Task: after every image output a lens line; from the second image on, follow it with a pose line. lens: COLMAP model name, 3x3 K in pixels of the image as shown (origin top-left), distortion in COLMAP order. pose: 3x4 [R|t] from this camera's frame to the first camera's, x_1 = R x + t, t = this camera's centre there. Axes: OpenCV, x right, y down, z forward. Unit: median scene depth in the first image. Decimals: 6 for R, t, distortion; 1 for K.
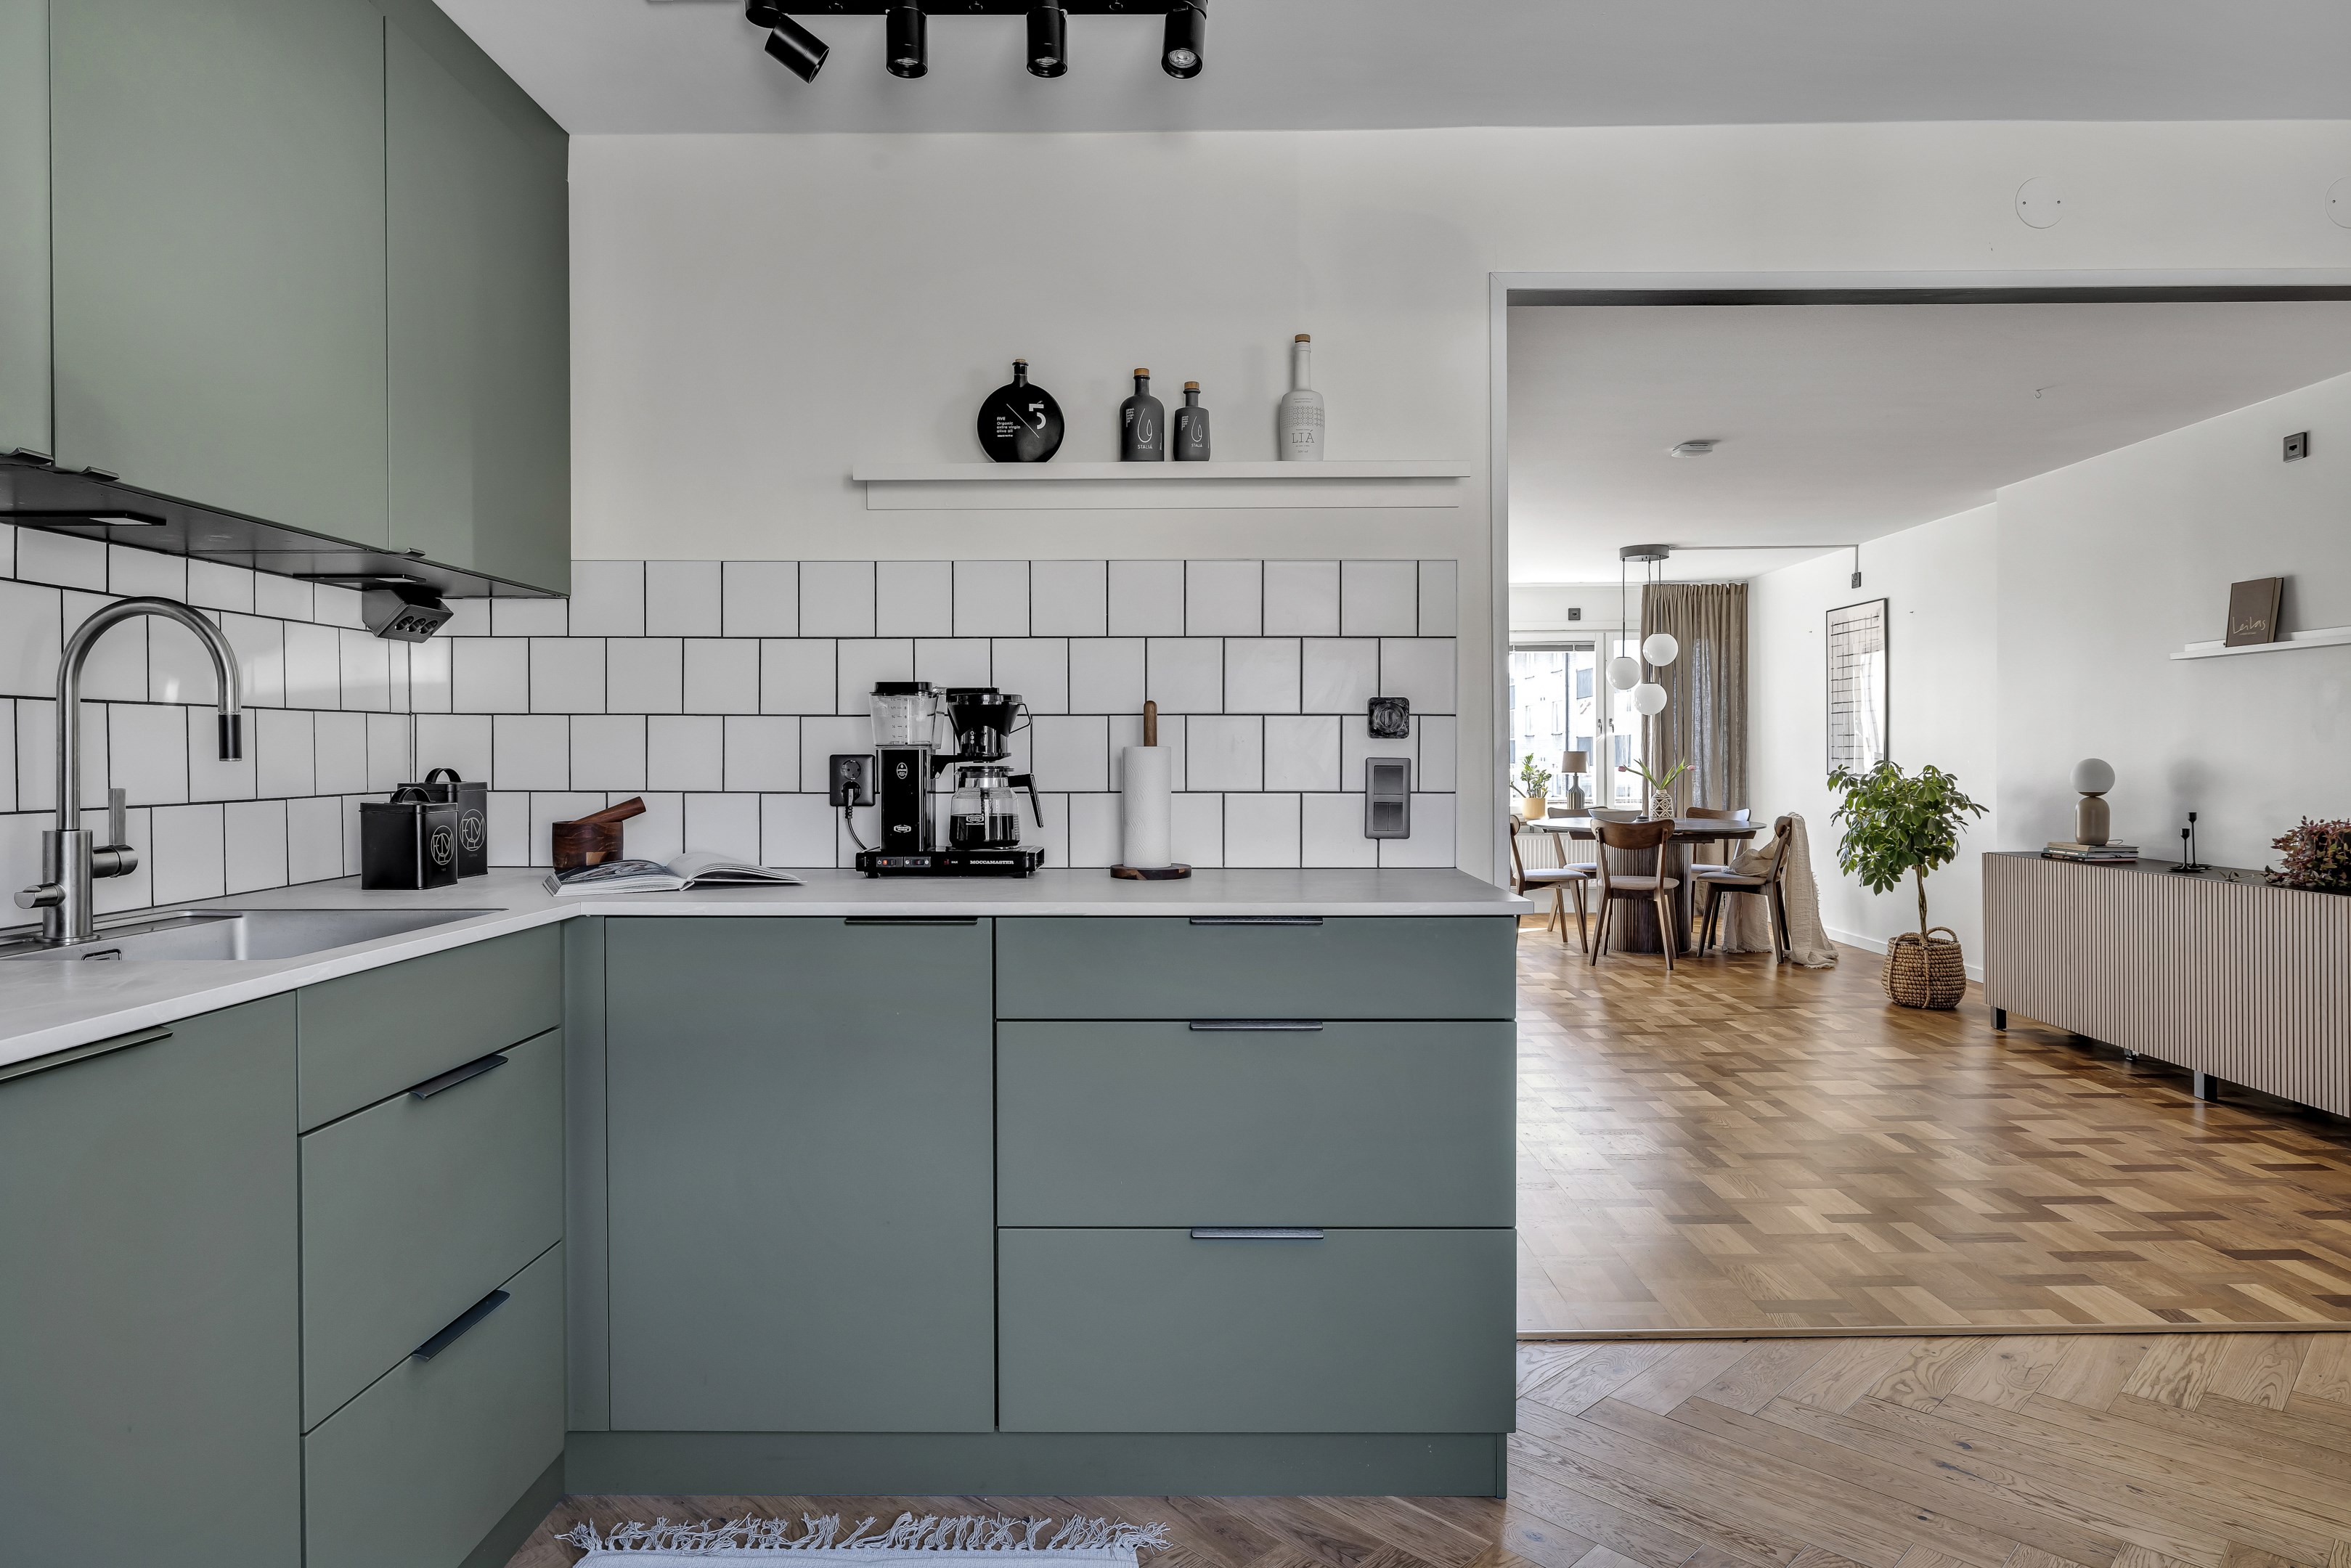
lens RADIAL K [[1447.5, 0, 1180.4], [0, 1447.5, 757.9], [0, 0, 1]] dist [-0.004233, -0.001600]
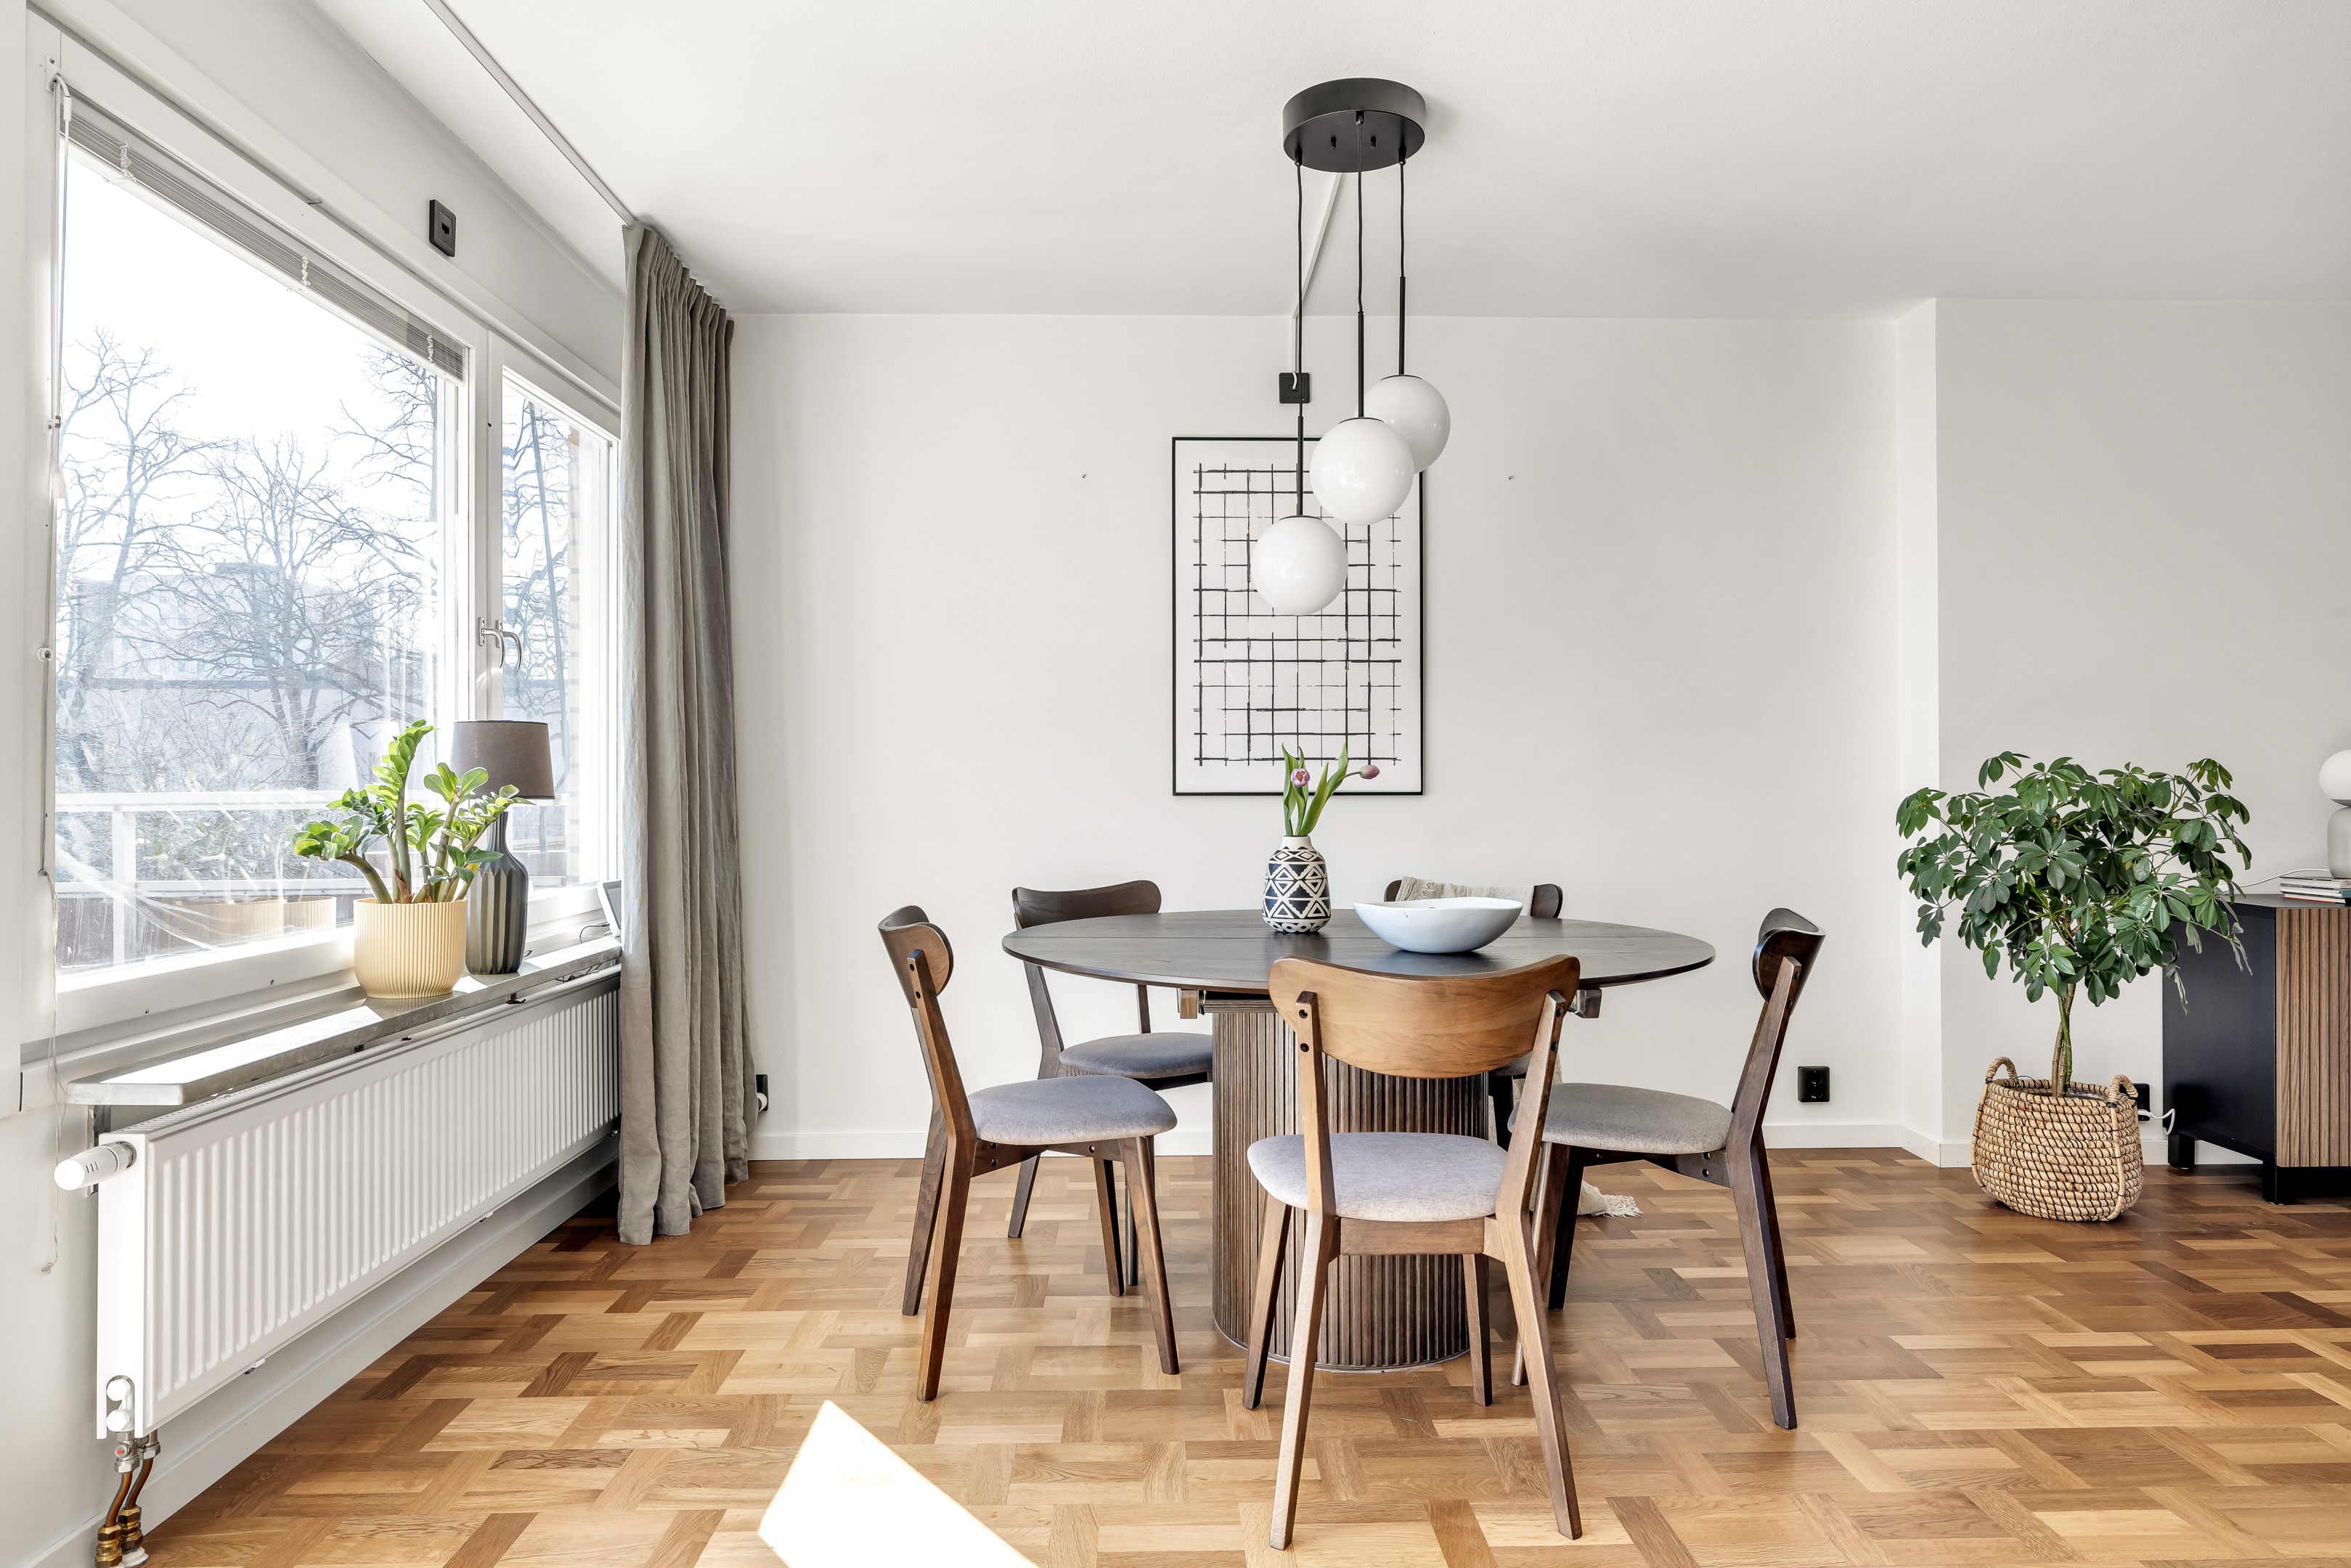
lens RADIAL K [[1447.5, 0, 1180.4], [0, 1447.5, 757.9], [0, 0, 1]] dist [-0.004233, -0.001600]
pose [[-0.045742, 0.025530, 0.998627, -0.015410], [0.005952, 0.999663, -0.025284, 0.013363], [-0.998936, 0.004788, -0.045878, 1.023251]]
